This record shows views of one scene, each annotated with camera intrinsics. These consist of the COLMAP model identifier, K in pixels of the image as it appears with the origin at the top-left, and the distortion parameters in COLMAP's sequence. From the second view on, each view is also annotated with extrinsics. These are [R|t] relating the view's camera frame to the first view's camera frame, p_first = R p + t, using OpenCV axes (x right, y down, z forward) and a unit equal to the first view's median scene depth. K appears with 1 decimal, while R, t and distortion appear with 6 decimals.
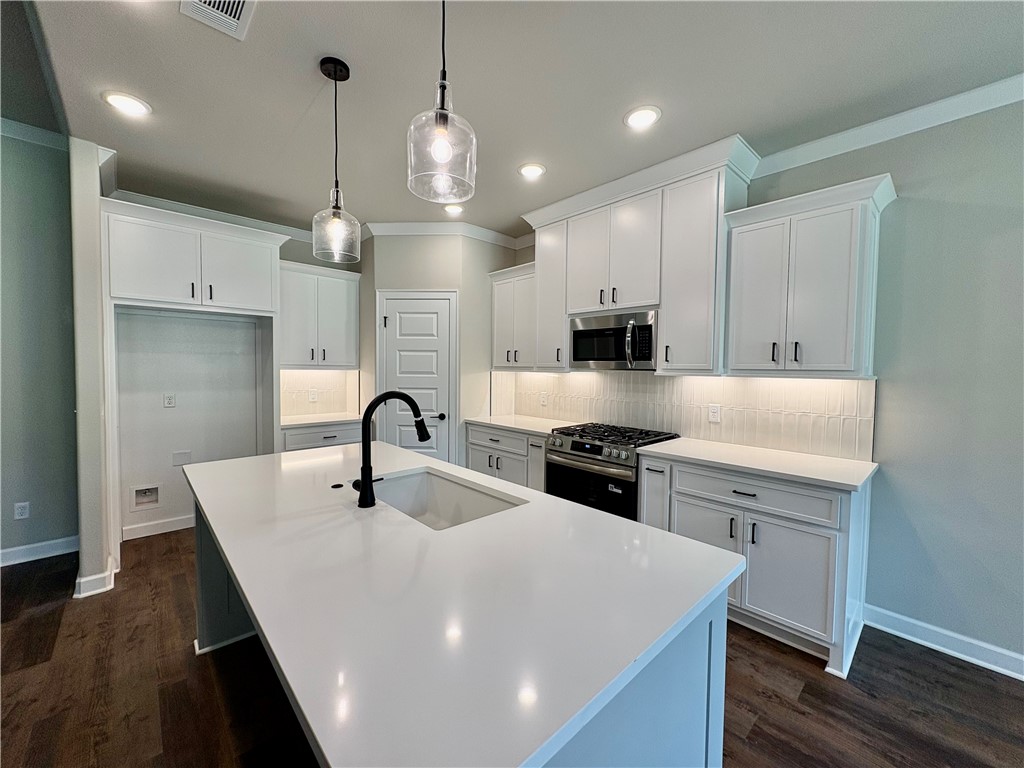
lens RADIAL K [[406.4, 0, 512.0], [0, 406.4, 384.0], [0, 0, 1]] dist [-0.000664, 0.000285]
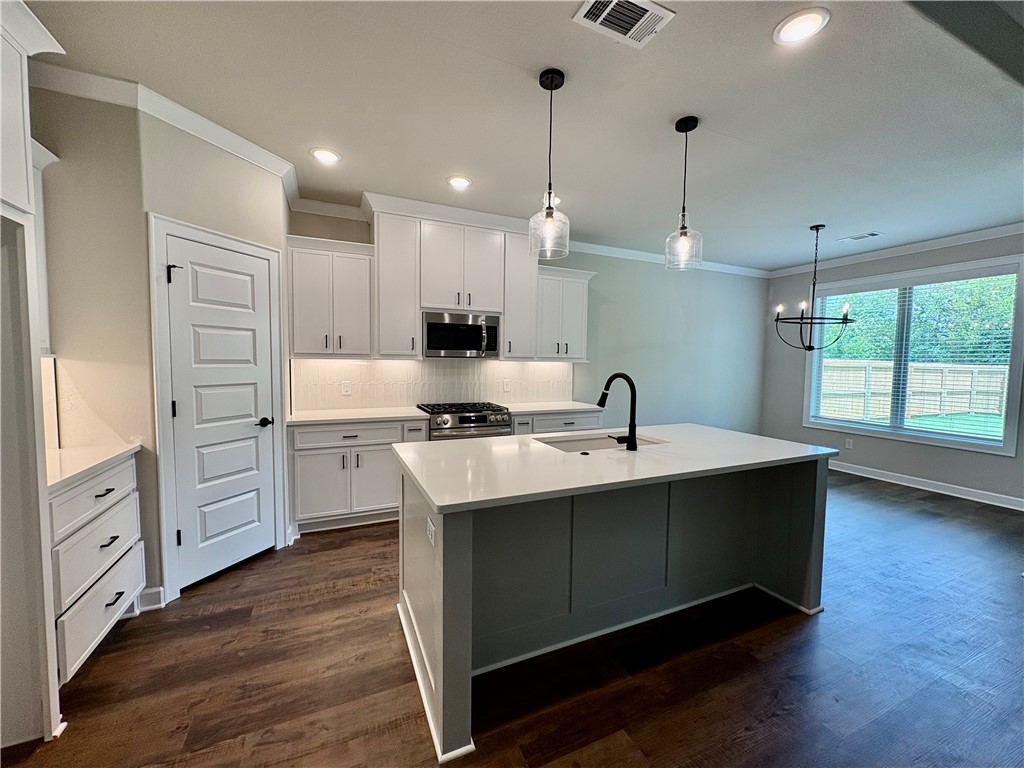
lens RADIAL K [[406.4, 0, 512.0], [0, 406.4, 384.0], [0, 0, 1]] dist [-0.000664, 0.000285]
pose [[0.323859, -0.063240, 0.943989, -0.882775], [0.029064, 0.997958, 0.056884, -0.019800], [-0.945659, 0.009014, 0.325036, 0.435899]]
